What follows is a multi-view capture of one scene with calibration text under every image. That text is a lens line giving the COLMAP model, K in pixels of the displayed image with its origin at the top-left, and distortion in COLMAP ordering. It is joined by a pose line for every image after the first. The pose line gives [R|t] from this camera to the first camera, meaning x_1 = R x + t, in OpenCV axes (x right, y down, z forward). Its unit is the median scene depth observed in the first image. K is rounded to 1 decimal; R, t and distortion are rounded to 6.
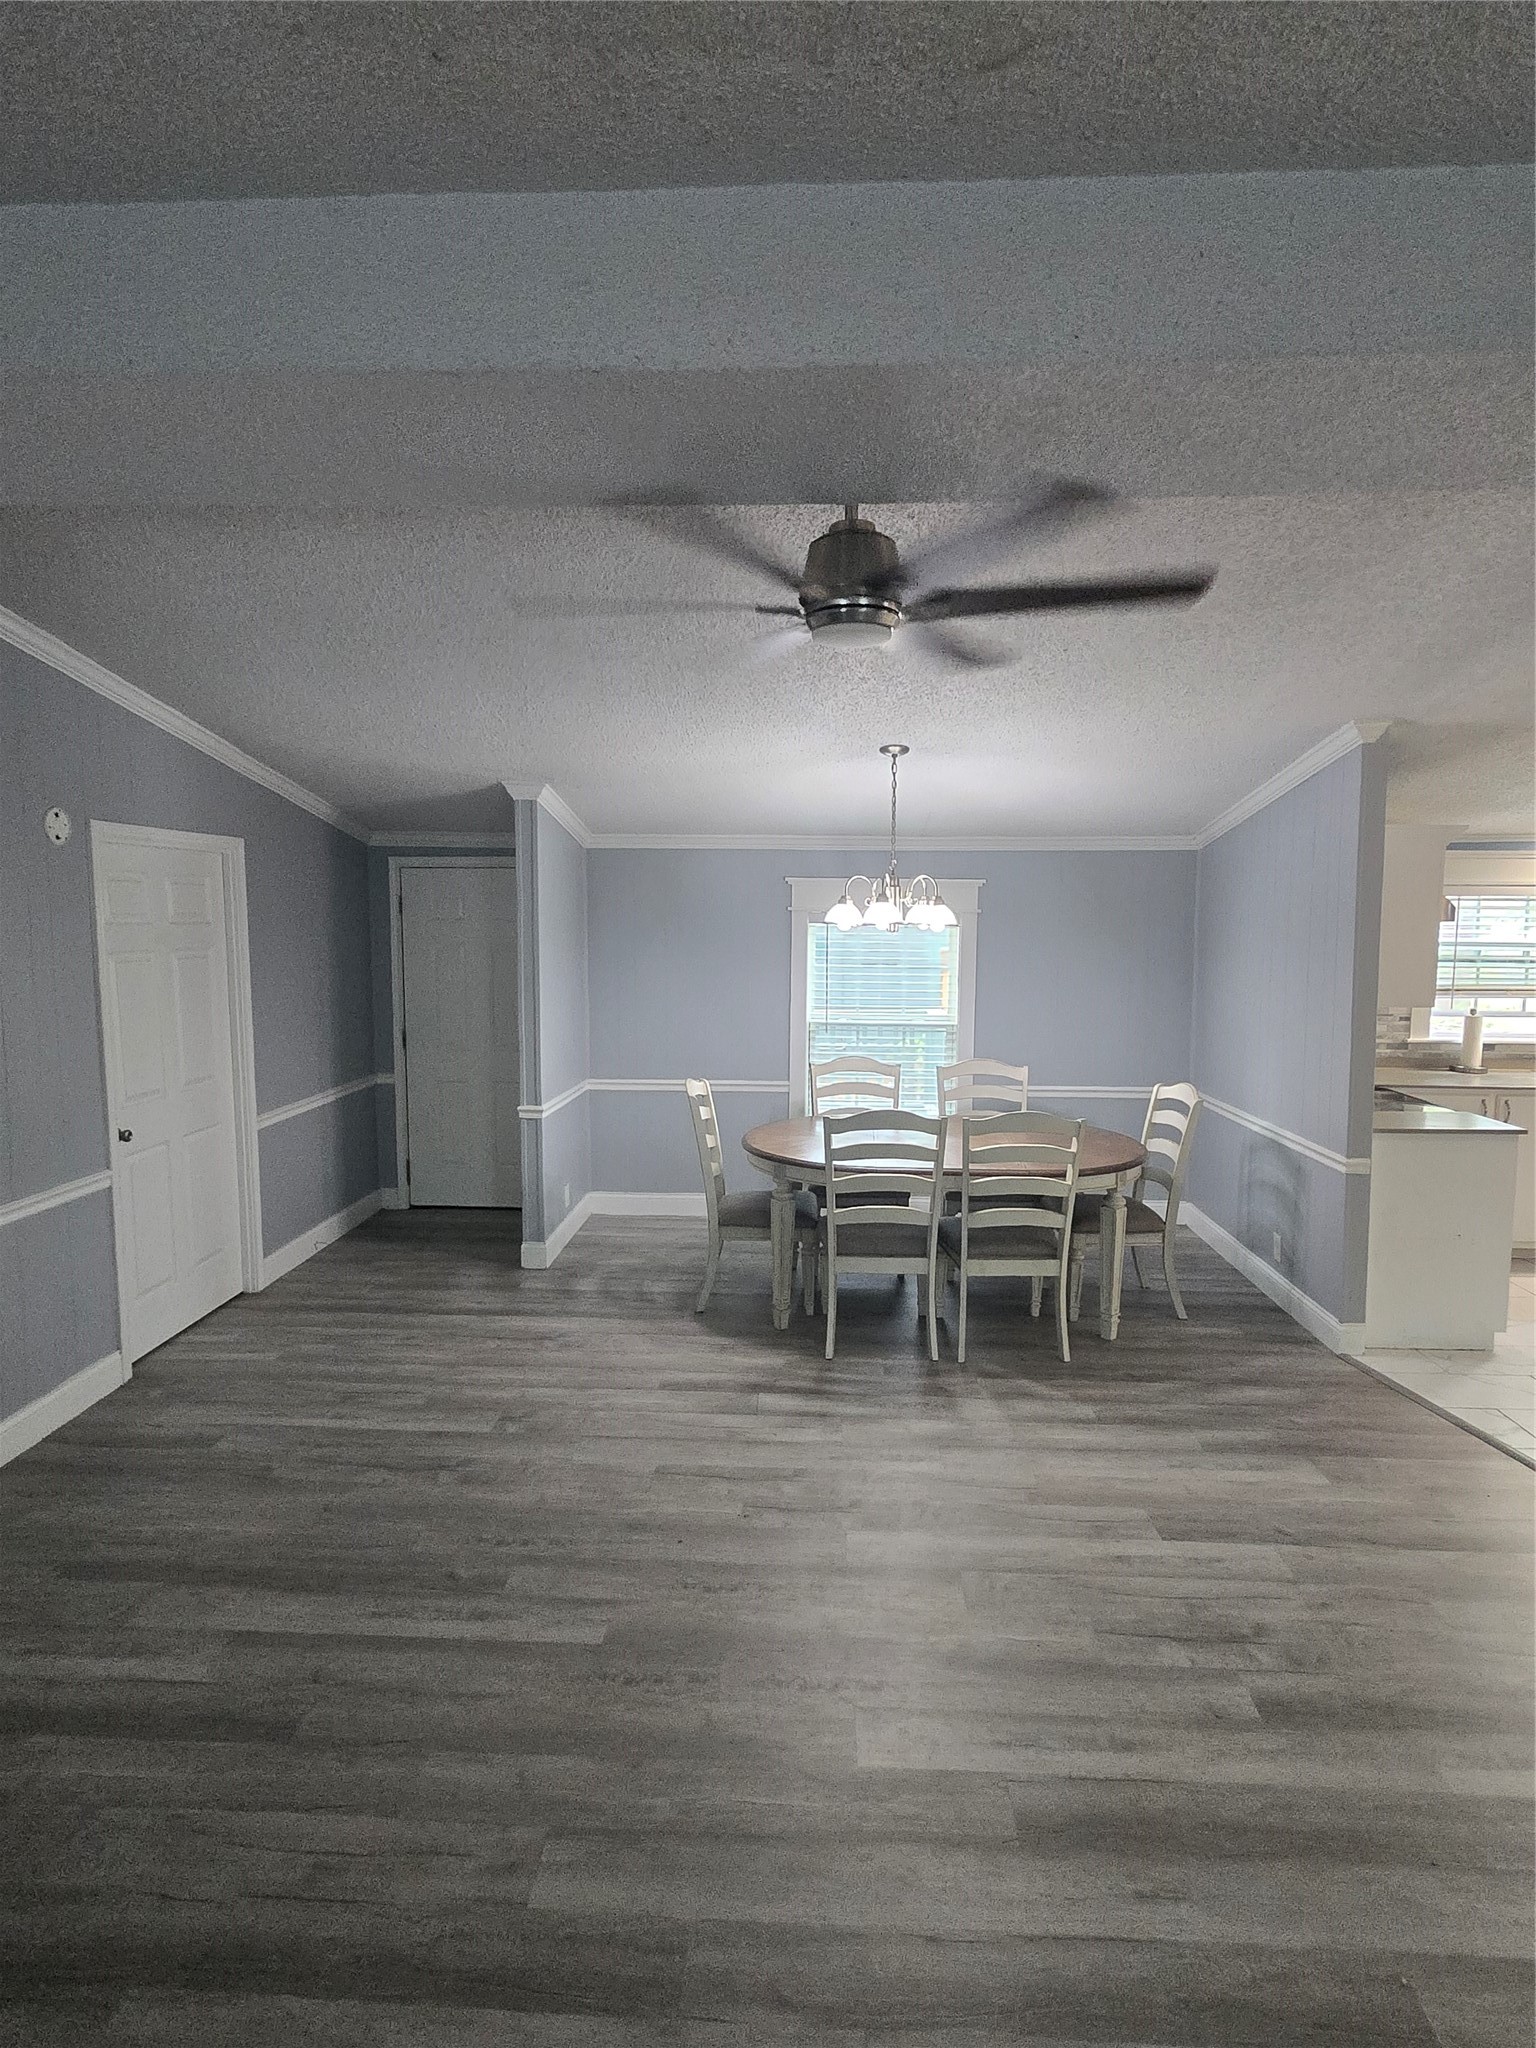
lens RADIAL K [[1095.4, 0, 768.1], [0, 1095.4, 1021.0], [0, 0, 1]] dist [-0.002898, -0.000360]
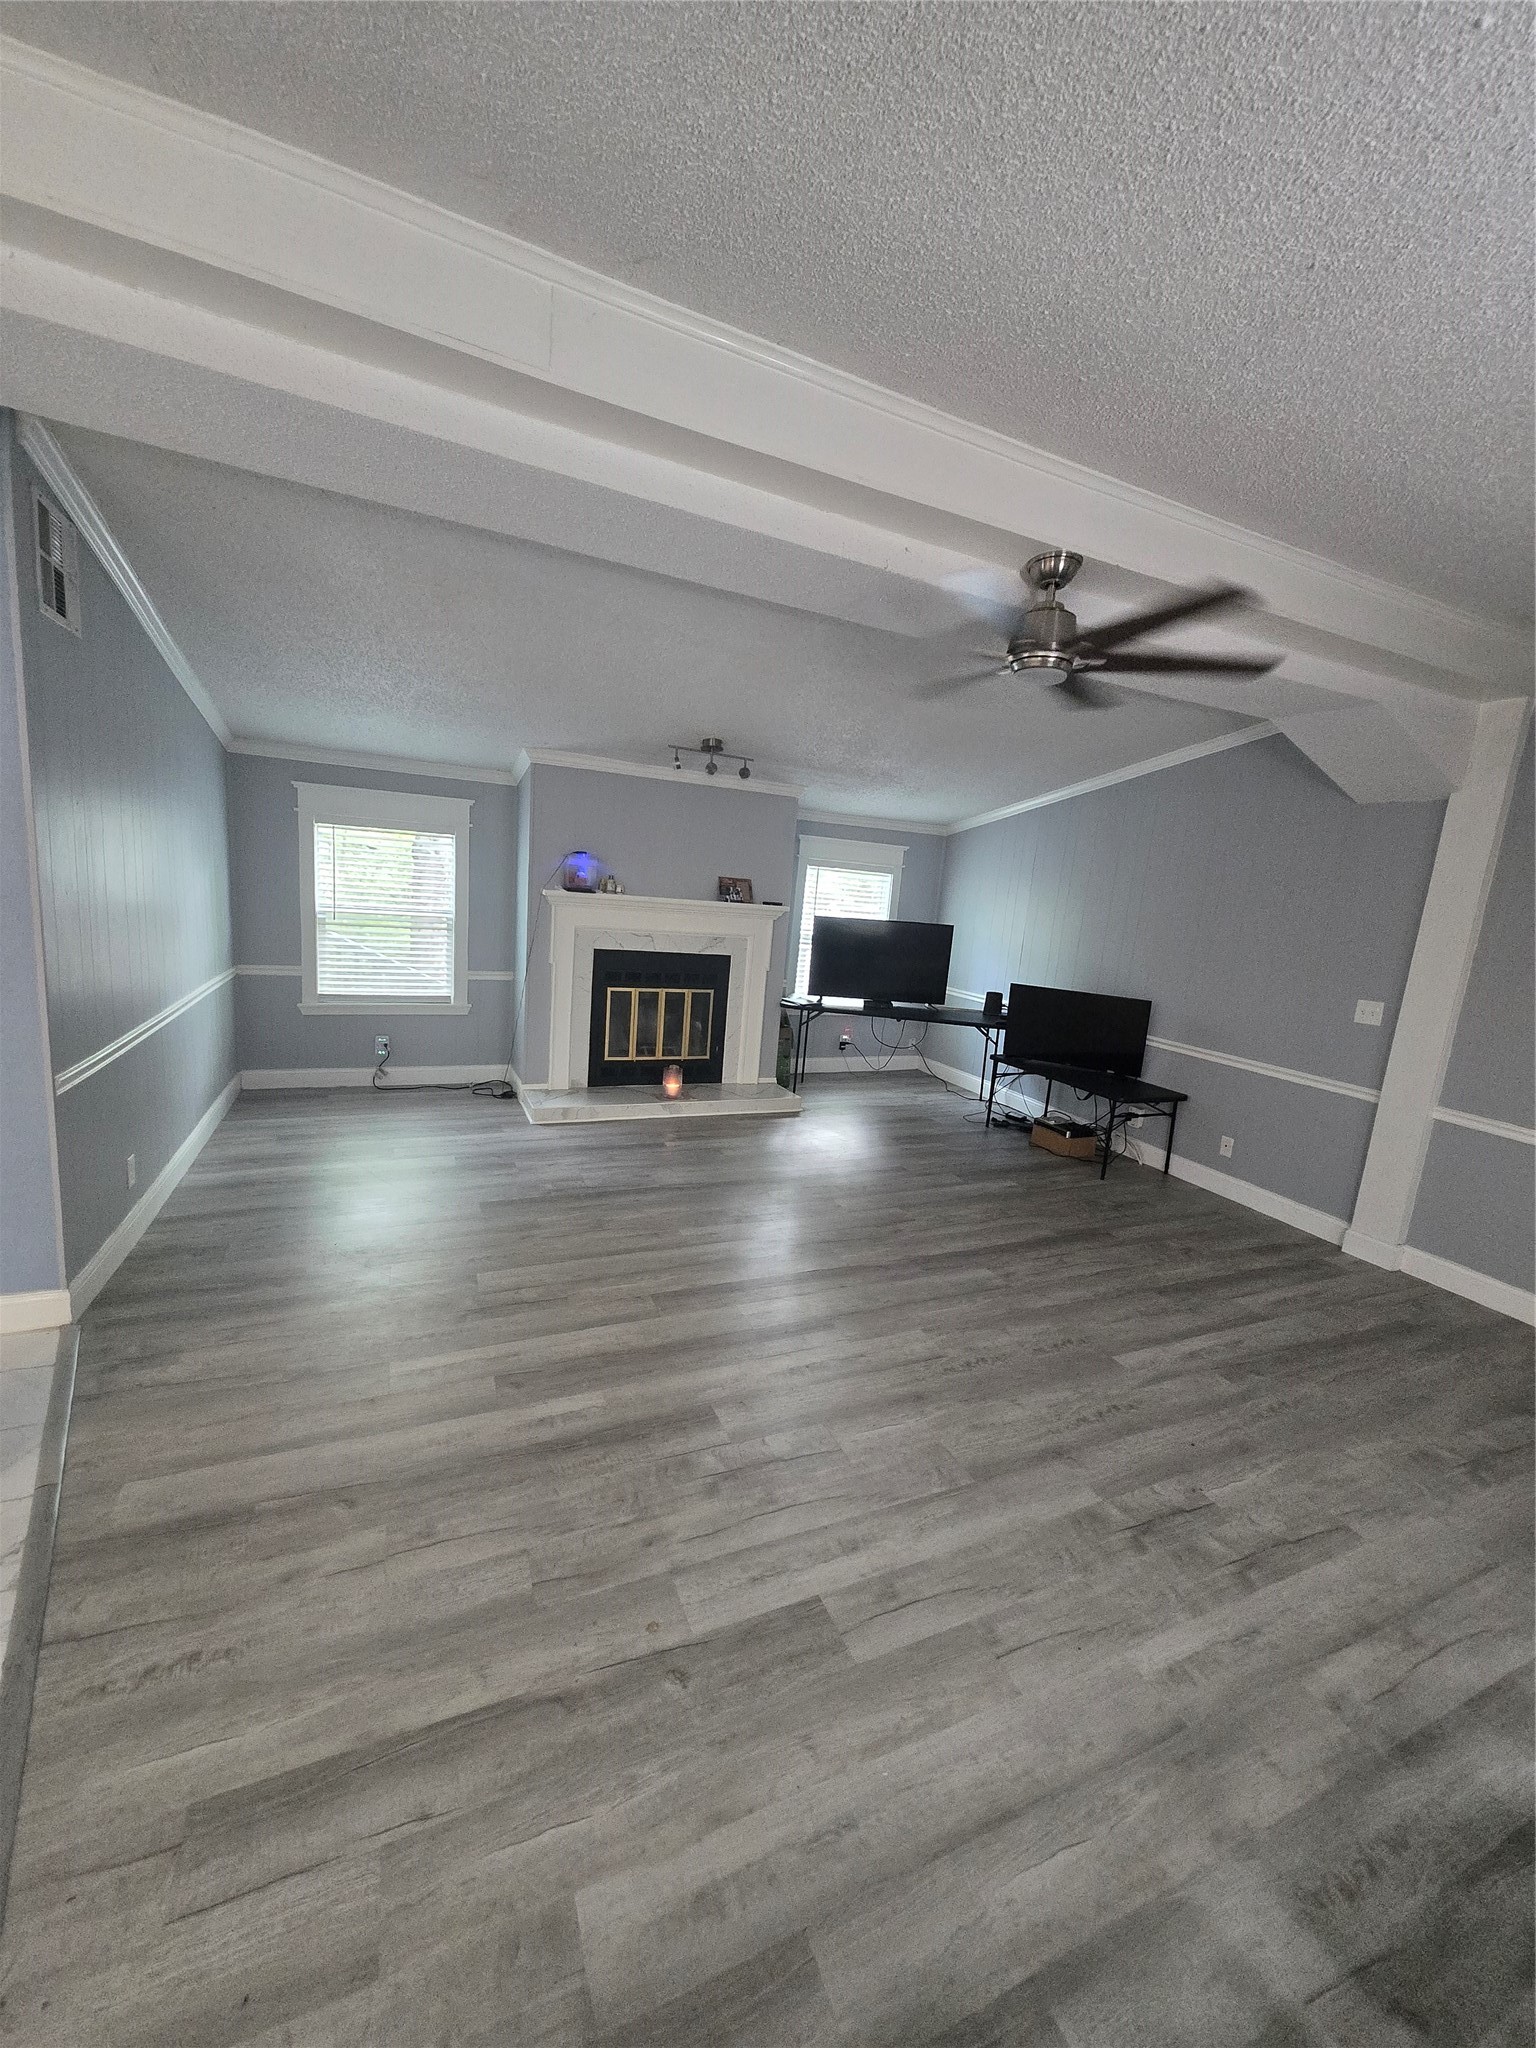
lens RADIAL K [[806.9, 0, 775.6], [0, 806.9, 1028.2], [0, 0, 1]] dist [0.002986, 0.000039]
pose [[-0.886351, 0.003871, -0.462997, 0.467841], [-0.128536, 0.958604, 0.254081, -0.056284], [0.444814, 0.284716, -0.849163, 0.967354]]
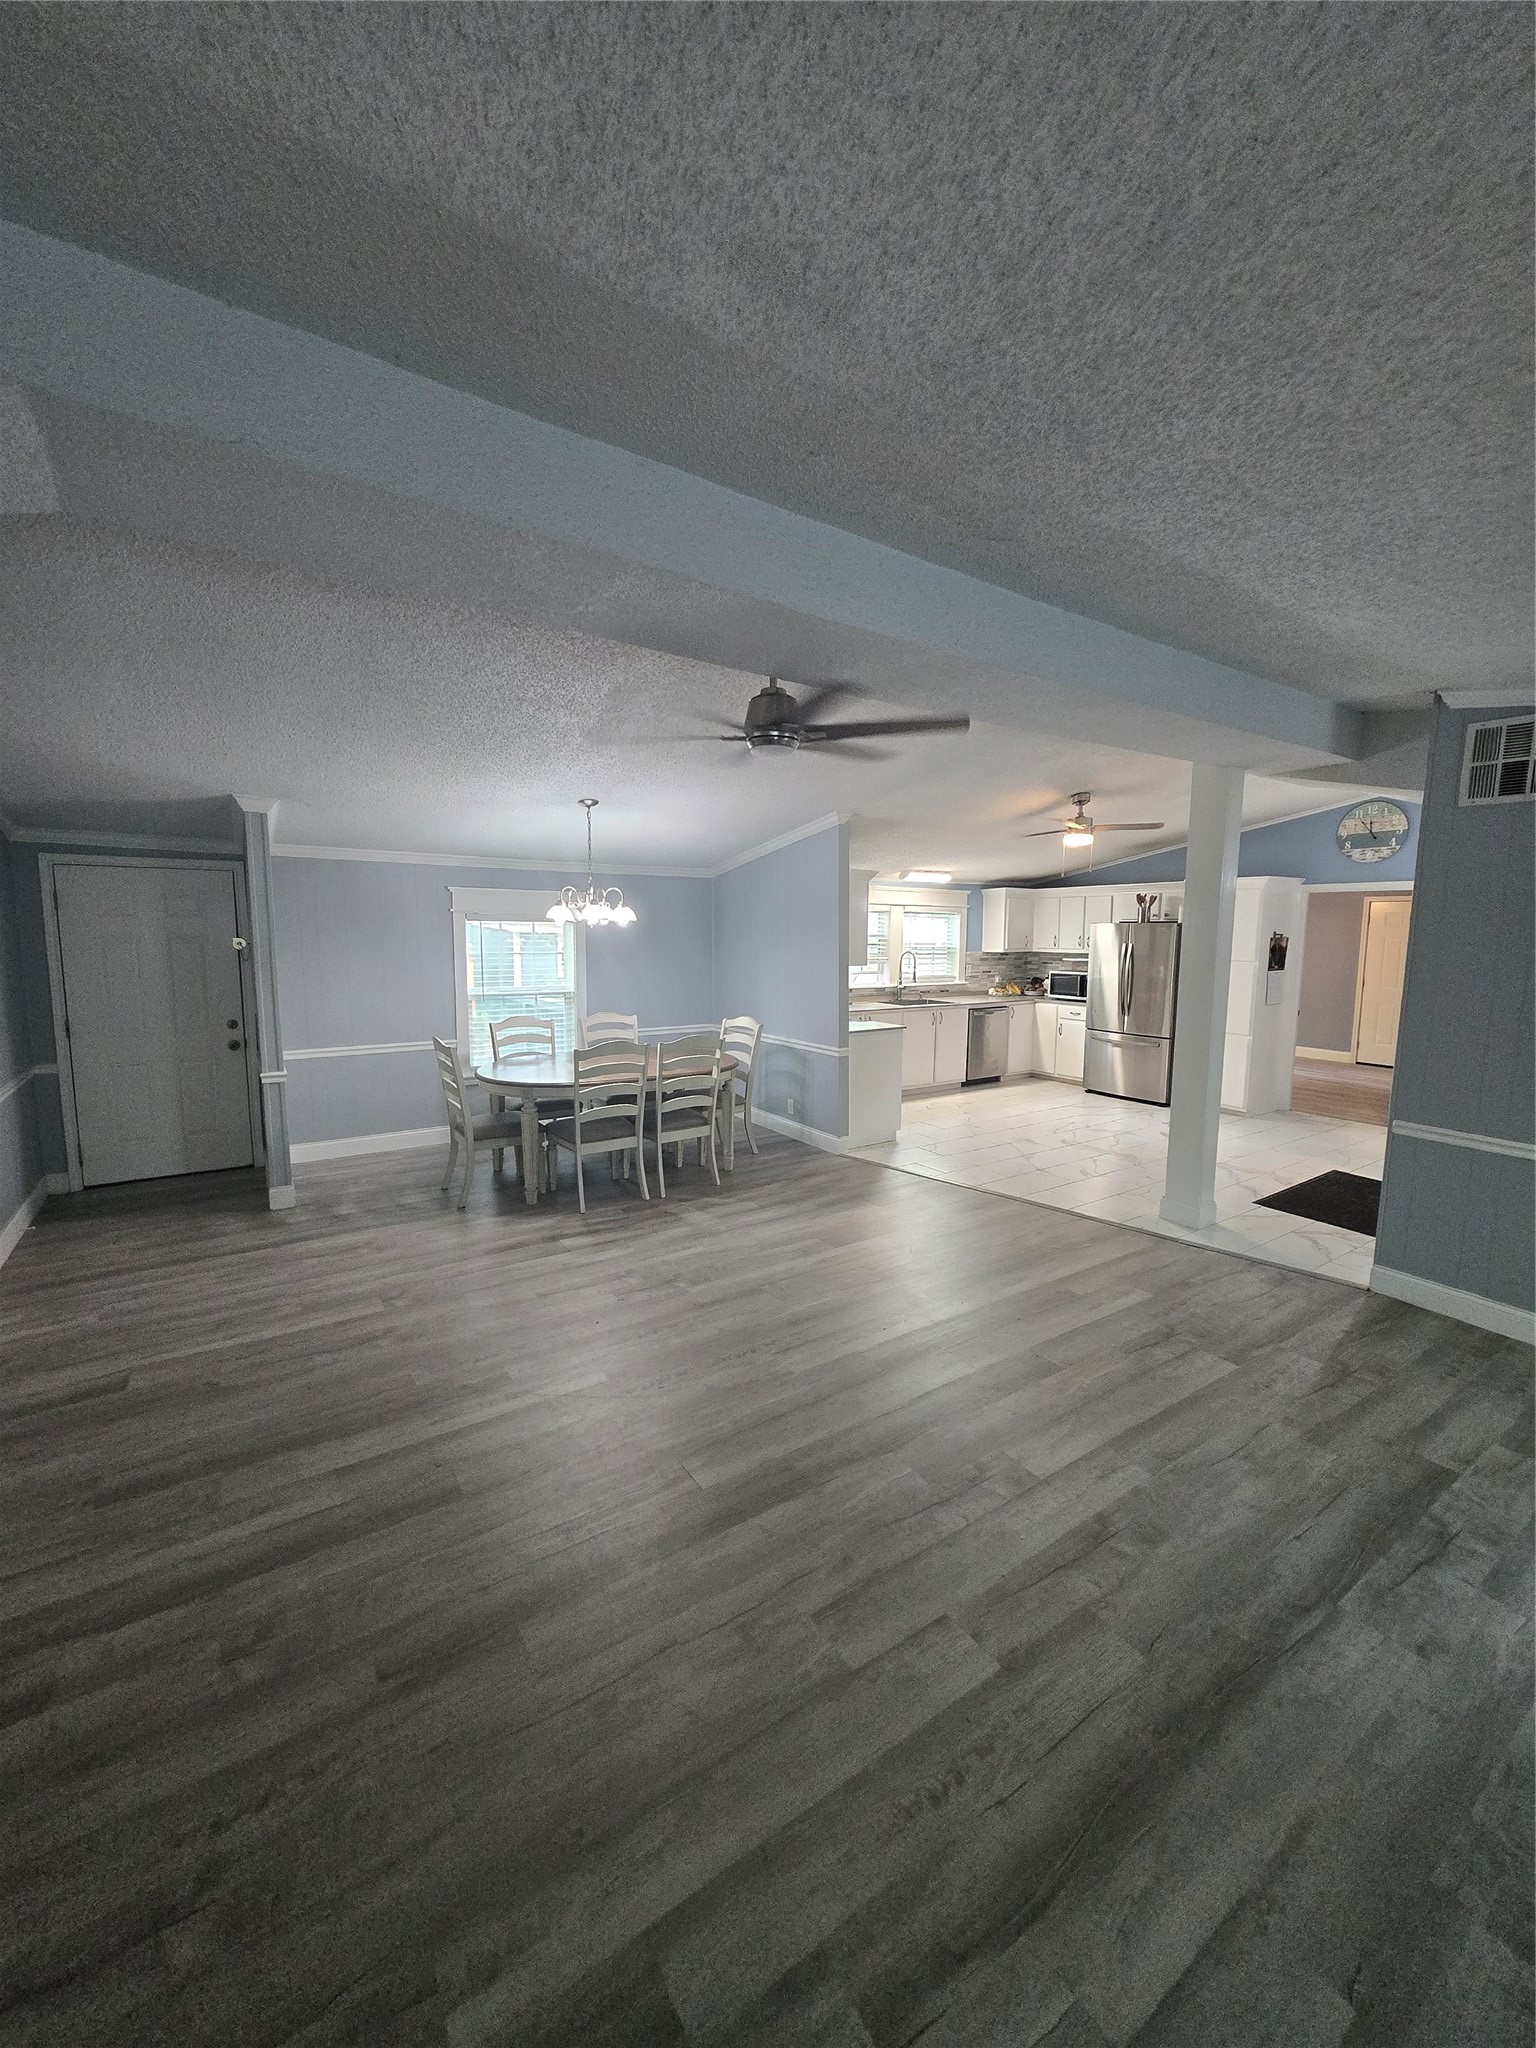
lens RADIAL K [[806.9, 0, 775.6], [0, 806.9, 1024.9], [0, 0, 1]] dist [0.002986, 0.000039]
pose [[0.801325, -0.068583, 0.594285, -0.363858], [0.051457, 0.997627, 0.045746, 0.016874], [-0.596012, -0.006077, 0.802952, -0.033175]]
